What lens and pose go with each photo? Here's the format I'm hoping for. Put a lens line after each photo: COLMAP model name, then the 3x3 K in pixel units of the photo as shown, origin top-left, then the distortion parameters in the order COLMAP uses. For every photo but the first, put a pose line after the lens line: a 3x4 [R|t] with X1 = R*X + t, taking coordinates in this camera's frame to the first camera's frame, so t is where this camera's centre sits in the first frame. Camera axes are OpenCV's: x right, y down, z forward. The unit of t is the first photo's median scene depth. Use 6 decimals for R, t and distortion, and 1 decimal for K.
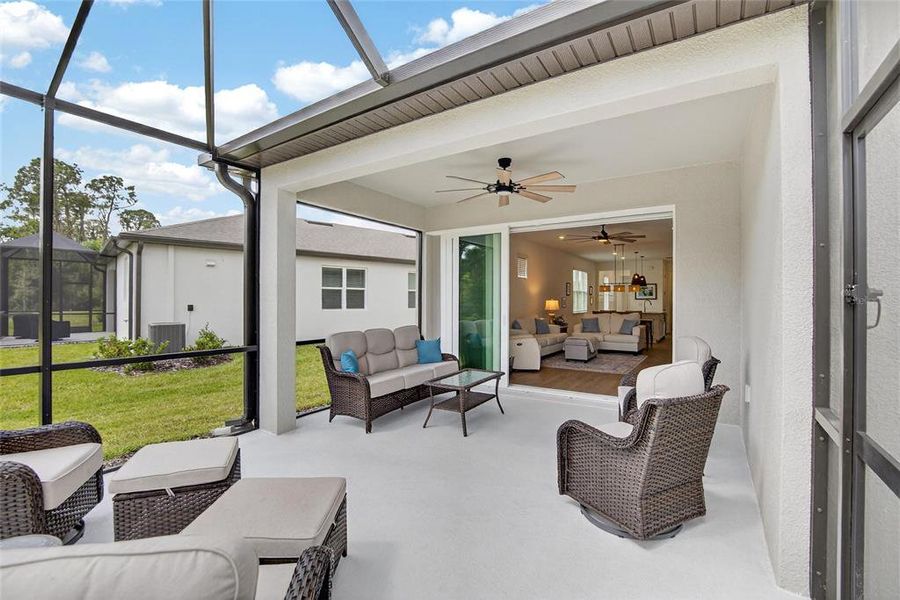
lens RADIAL K [[395.5, 0, 451.6], [0, 395.5, 299.7], [0, 0, 1]] dist [-0.037541, 0.006921]
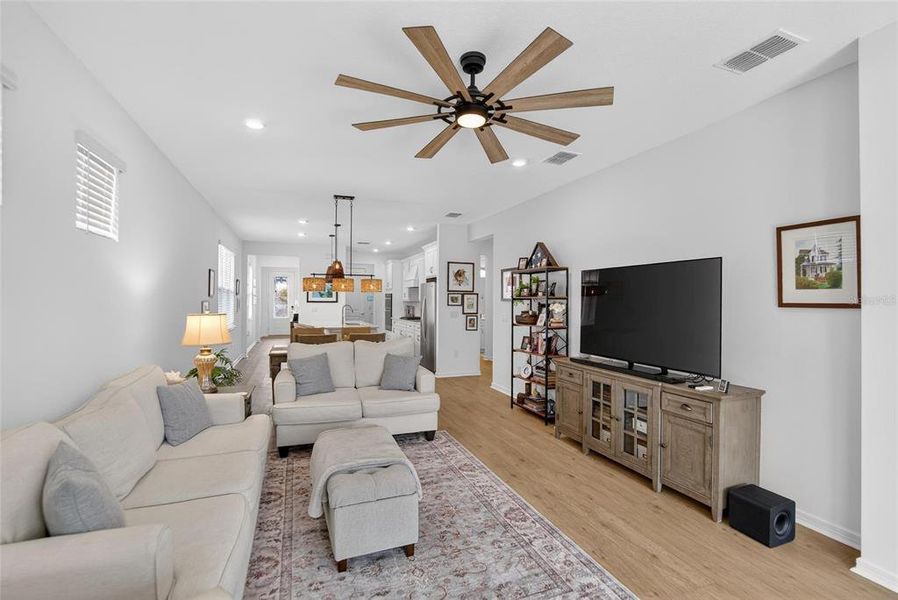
lens RADIAL K [[397.1, 0, 449.0], [0, 397.1, 300.0], [0, 0, 1]] dist [-0.036183, 0.005994]
pose [[0.583683, 0.000396, 0.811982, 0.073936], [-0.004739, 0.999985, 0.002918, -0.008817], [-0.811968, -0.005551, 0.583676, 0.458478]]
